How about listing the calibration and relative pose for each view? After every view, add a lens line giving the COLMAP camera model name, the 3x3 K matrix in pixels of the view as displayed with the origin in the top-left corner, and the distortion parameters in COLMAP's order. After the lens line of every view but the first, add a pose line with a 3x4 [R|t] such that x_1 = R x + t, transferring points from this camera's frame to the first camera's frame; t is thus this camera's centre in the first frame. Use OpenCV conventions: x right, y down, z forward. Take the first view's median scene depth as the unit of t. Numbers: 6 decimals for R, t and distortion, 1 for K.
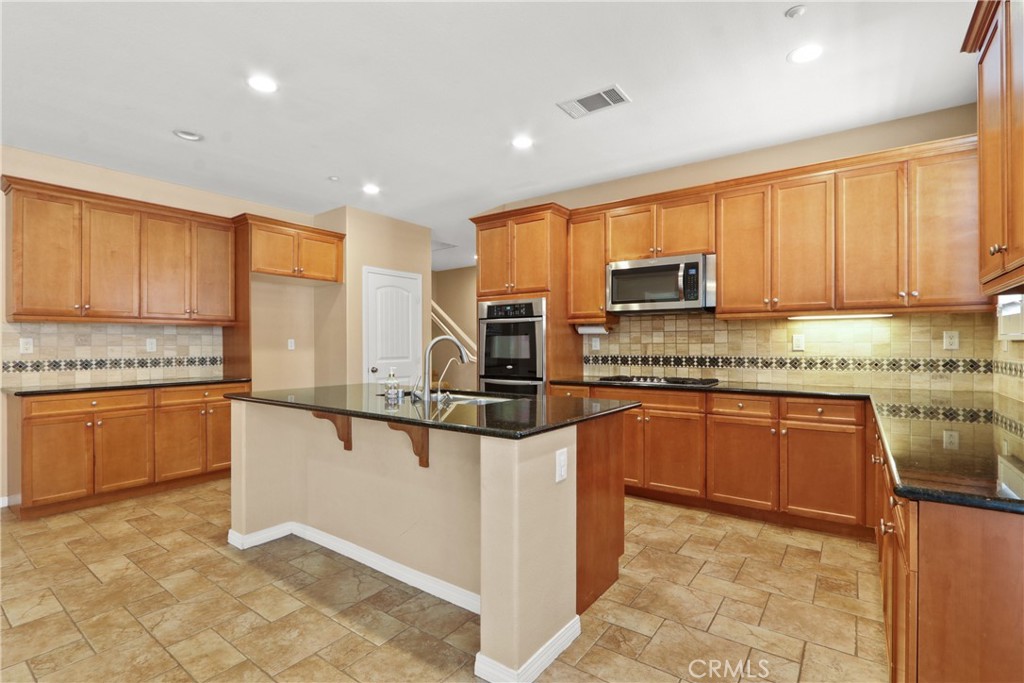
lens RADIAL K [[478.1, 0, 513.7], [0, 478.1, 344.1], [0, 0, 1]] dist [-0.004607, -0.001603]
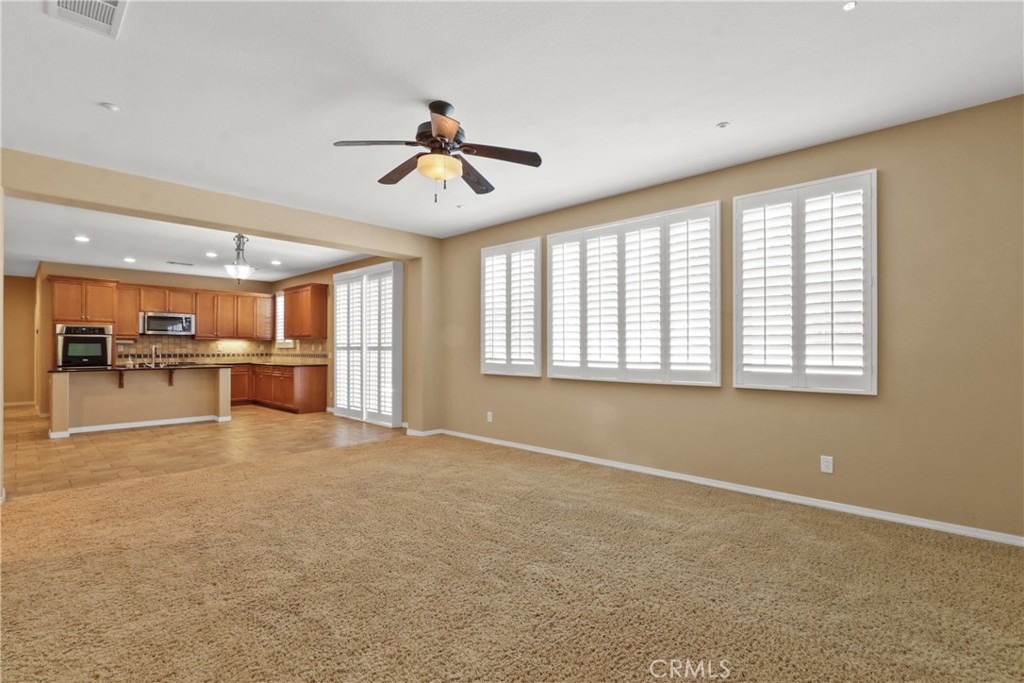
lens RADIAL K [[478.1, 0, 513.5], [0, 478.1, 341.5], [0, 0, 1]] dist [-0.004607, -0.001603]
pose [[0.127682, 0.020273, 0.991608, -1.904088], [0.001176, 0.999787, -0.020592, 0.016960], [-0.991814, 0.003795, 0.127631, -1.056333]]
